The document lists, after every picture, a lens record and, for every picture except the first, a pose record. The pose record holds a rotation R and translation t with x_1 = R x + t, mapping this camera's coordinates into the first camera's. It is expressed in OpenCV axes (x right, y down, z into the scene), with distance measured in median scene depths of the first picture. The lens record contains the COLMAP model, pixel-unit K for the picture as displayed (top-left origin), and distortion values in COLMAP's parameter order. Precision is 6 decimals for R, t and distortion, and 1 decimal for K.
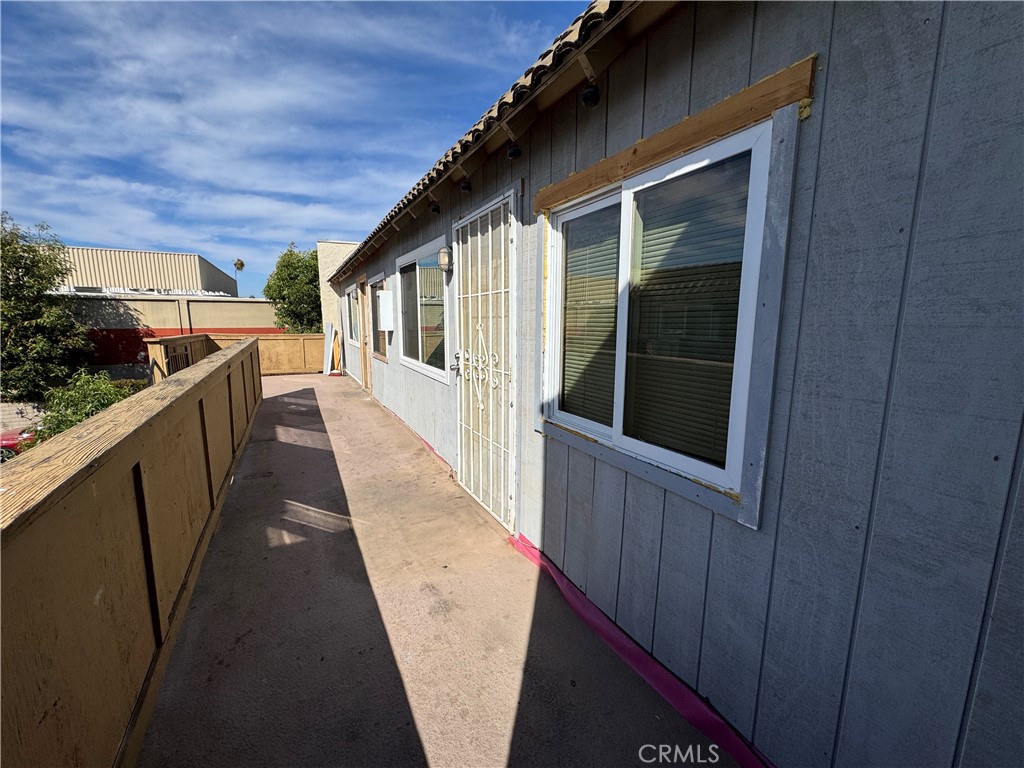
lens RADIAL K [[408.7, 0, 512.8], [0, 408.7, 383.9], [0, 0, 1]] dist [-0.006458, 0.000466]
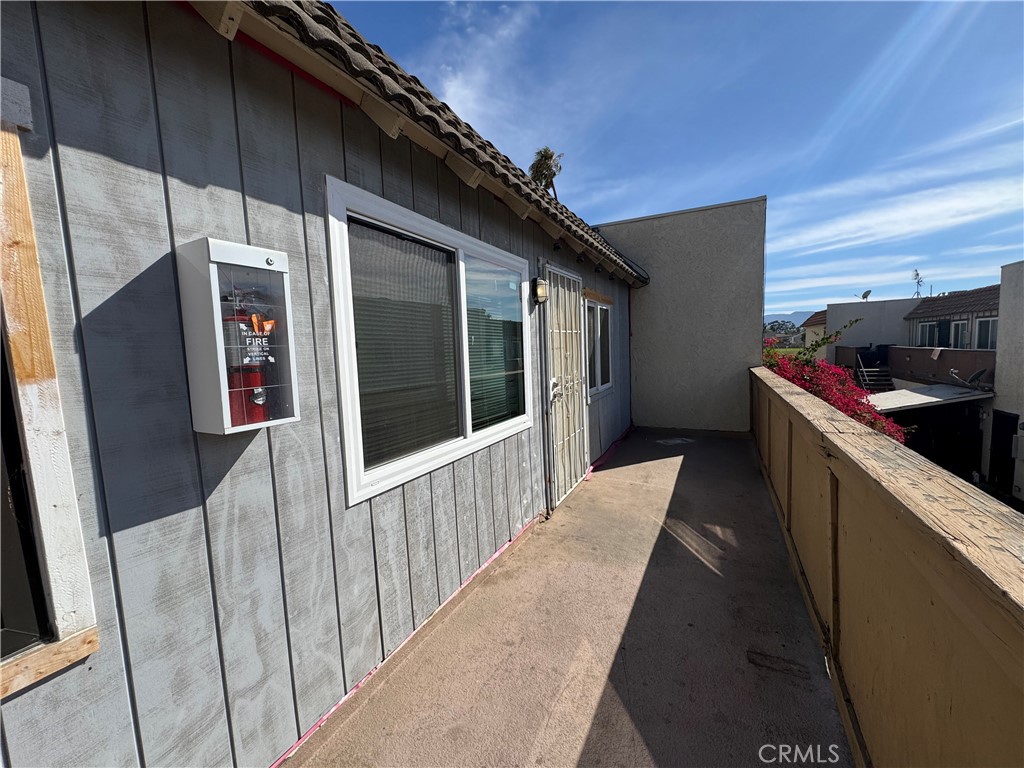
lens RADIAL K [[408.7, 0, 513.2], [0, 408.7, 387.1], [0, 0, 1]] dist [-0.006458, 0.000466]
pose [[-0.574218, -0.059565, 0.816533, -1.032426], [0.159328, 0.970151, 0.182817, -0.299380], [-0.803049, 0.235074, -0.547587, 1.816735]]
